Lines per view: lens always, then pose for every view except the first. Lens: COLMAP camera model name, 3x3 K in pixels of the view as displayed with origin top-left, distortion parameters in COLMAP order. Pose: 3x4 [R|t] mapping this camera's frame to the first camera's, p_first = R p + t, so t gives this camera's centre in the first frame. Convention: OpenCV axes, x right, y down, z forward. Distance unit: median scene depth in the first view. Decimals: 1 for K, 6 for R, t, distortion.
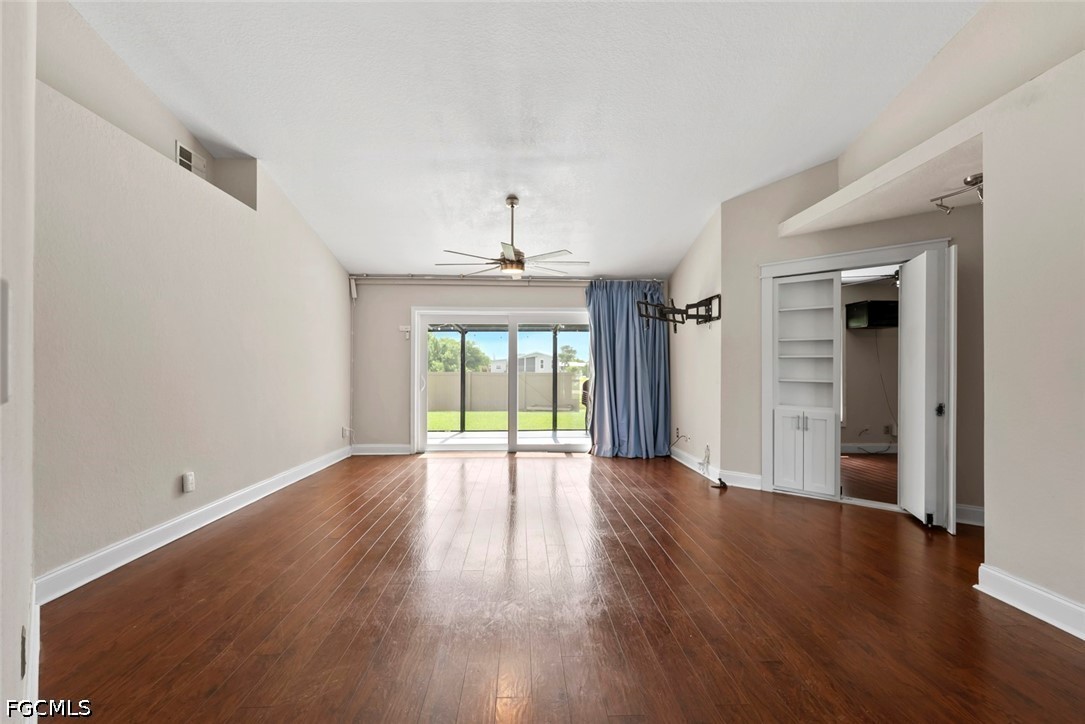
lens RADIAL K [[481.2, 0, 543.7], [0, 481.2, 366.8], [0, 0, 1]] dist [0.001820, 0.000174]
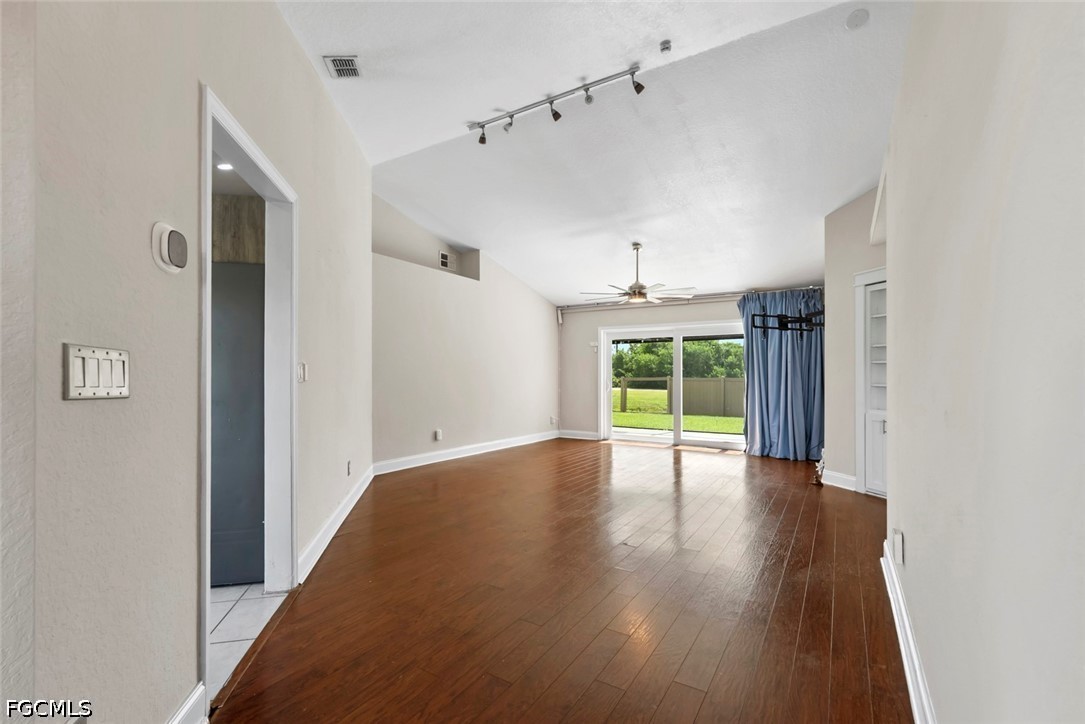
lens RADIAL K [[484.1, 0, 540.0], [0, 484.1, 373.3], [0, 0, 1]] dist [0.000948, 0.000035]
pose [[0.823081, -0.003519, -0.567913, 0.425361], [0.004693, 0.999989, 0.000605, -0.001642], [0.567905, -0.003164, 0.823088, -0.214401]]
